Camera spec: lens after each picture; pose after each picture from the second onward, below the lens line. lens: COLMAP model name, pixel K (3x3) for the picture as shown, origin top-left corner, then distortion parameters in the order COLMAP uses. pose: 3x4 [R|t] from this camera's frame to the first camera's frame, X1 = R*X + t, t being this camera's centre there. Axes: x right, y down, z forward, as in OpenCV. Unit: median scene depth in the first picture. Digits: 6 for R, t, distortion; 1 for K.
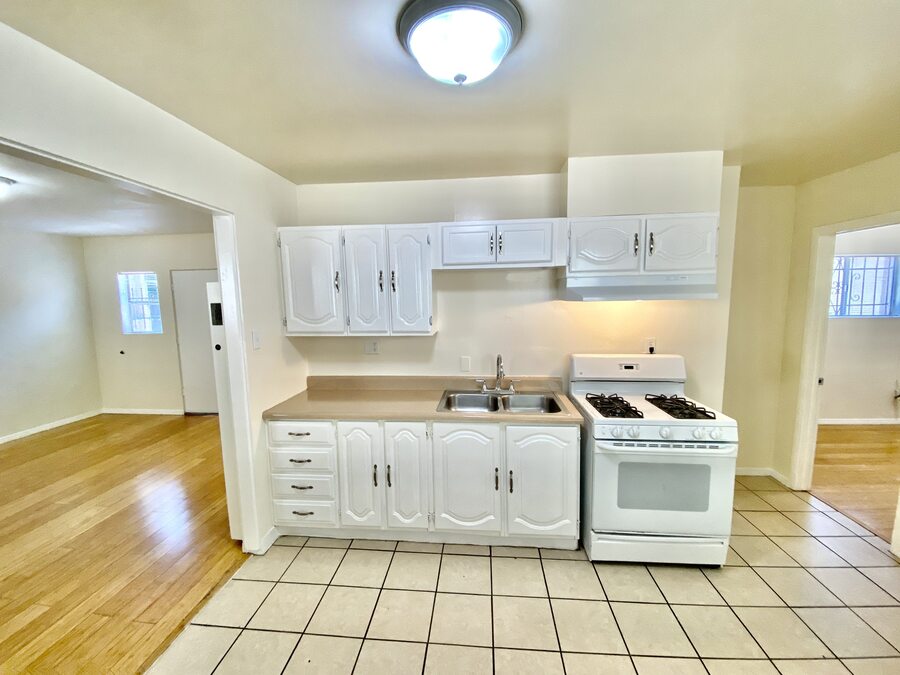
lens RADIAL K [[366.1, 0, 450.0], [0, 366.1, 337.5], [0, 0, 1]] dist [0.027295, -0.023296]
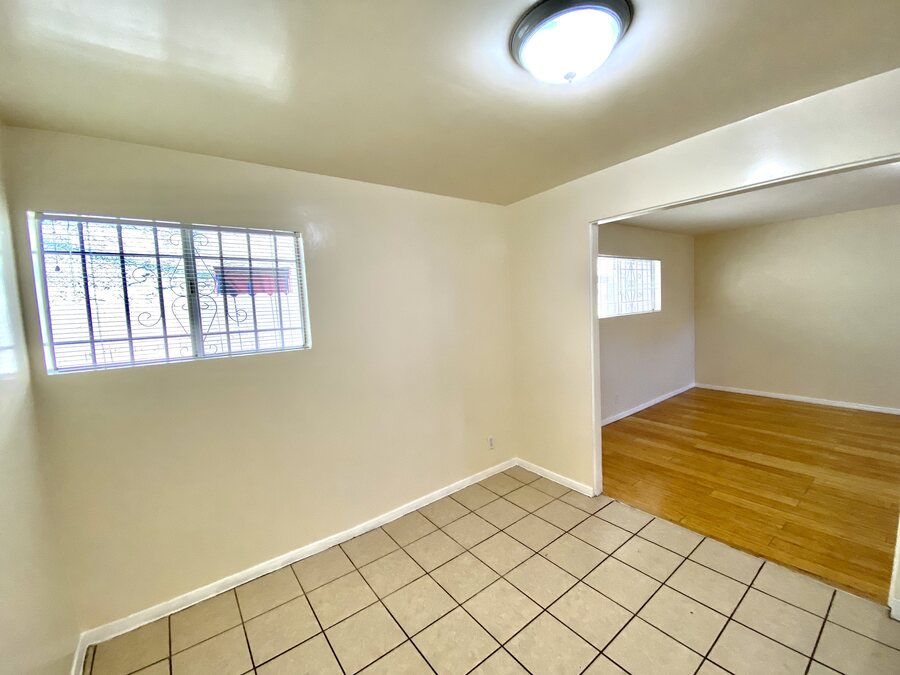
lens RADIAL K [[366.1, 0, 450.0], [0, 366.1, 337.5], [0, 0, 1]] dist [0.027295, -0.023296]
pose [[-0.735548, 0.109950, -0.668491, 0.534992], [-0.016974, 0.983442, 0.180428, -0.066871], [0.677260, 0.144061, -0.721502, 0.819793]]
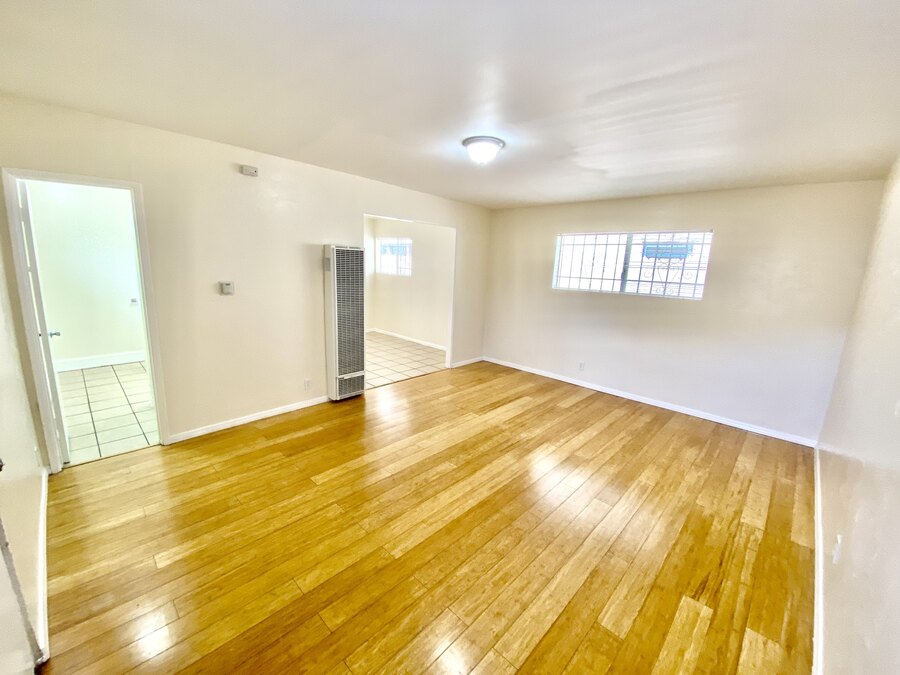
lens RADIAL K [[366.1, 0, 450.0], [0, 366.1, 337.5], [0, 0, 1]] dist [0.027295, -0.023296]
pose [[-0.784599, -0.143551, 0.603157, -2.001252], [0.041033, 0.958671, 0.281541, -0.198490], [-0.618645, 0.245646, -0.746282, 2.055337]]
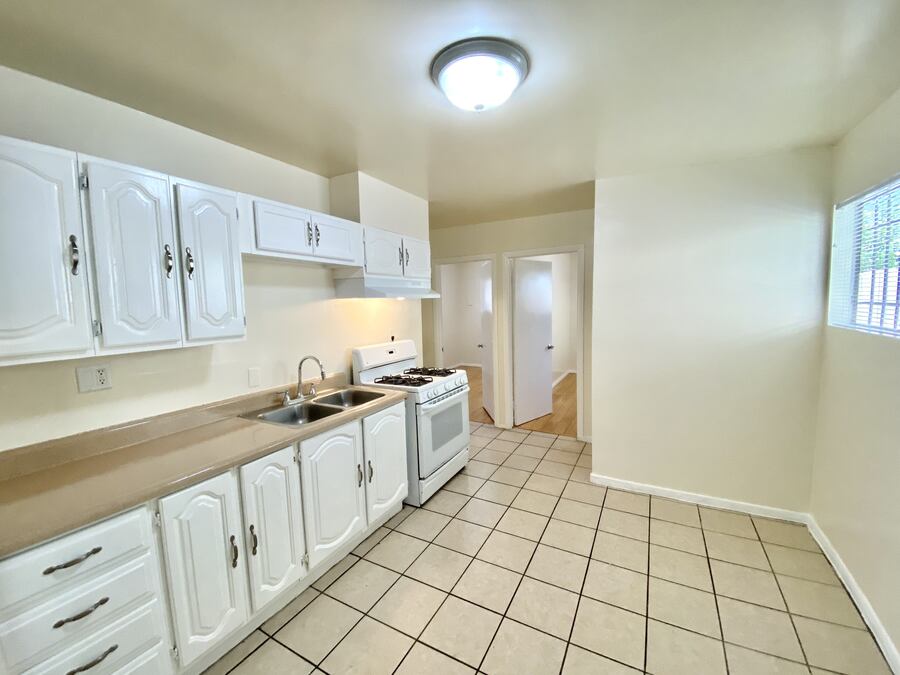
lens RADIAL K [[366.1, 0, 450.0], [0, 366.1, 337.5], [0, 0, 1]] dist [0.027295, -0.023296]
pose [[0.399320, -0.078466, 0.913448, -0.620852], [0.127284, 0.991427, 0.029521, 0.021091], [-0.907933, 0.104479, 0.405884, 0.329781]]
